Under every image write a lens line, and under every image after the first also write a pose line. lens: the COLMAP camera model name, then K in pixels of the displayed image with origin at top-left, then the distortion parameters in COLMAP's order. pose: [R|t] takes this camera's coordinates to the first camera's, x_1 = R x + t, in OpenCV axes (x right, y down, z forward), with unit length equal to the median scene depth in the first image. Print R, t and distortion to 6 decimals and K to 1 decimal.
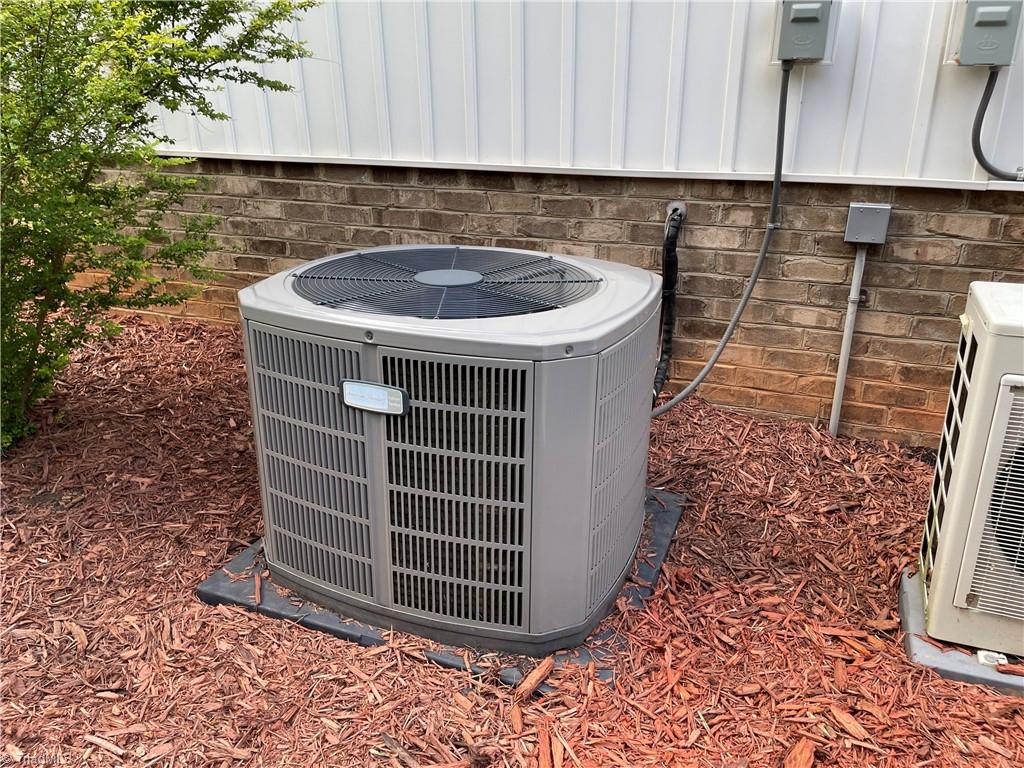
lens RADIAL K [[768.9, 0, 510.6], [0, 768.9, 374.4], [0, 0, 1]] dist [0.089749, -0.119337]
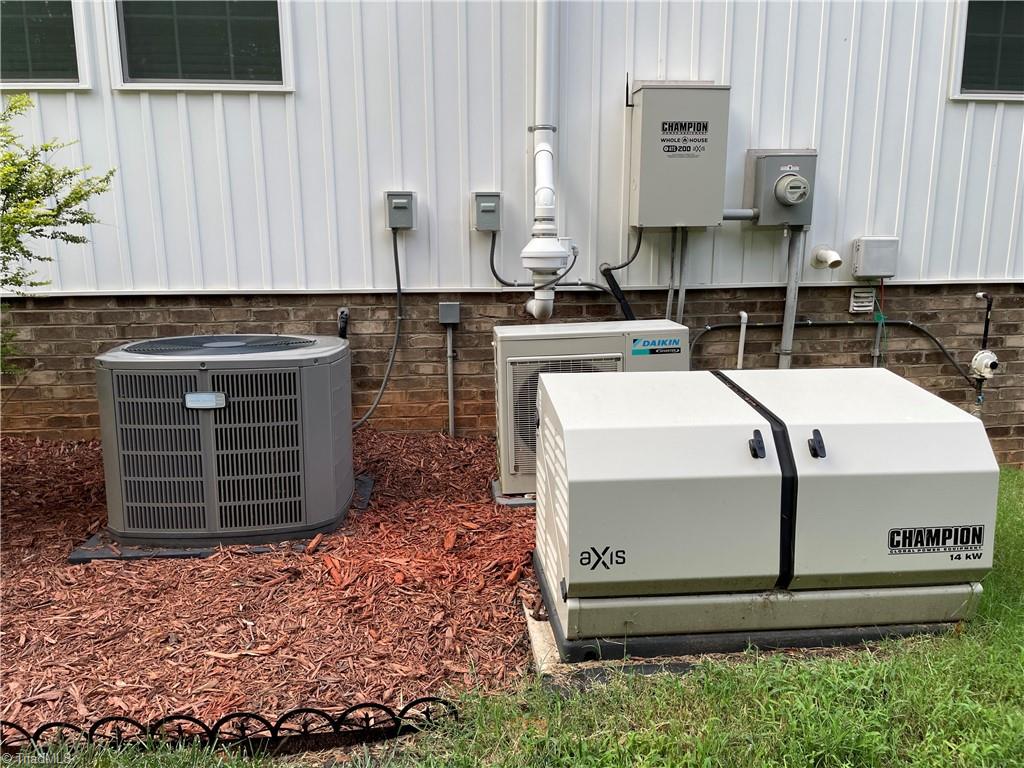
lens RADIAL K [[768.9, 0, 510.6], [0, 768.9, 374.4], [0, 0, 1]] dist [0.089749, -0.119337]
pose [[0.888454, -0.081948, 0.451591, -0.231776], [0.167758, 0.973831, -0.153329, 0.237641], [-0.427209, 0.211984, 0.878951, -0.590577]]
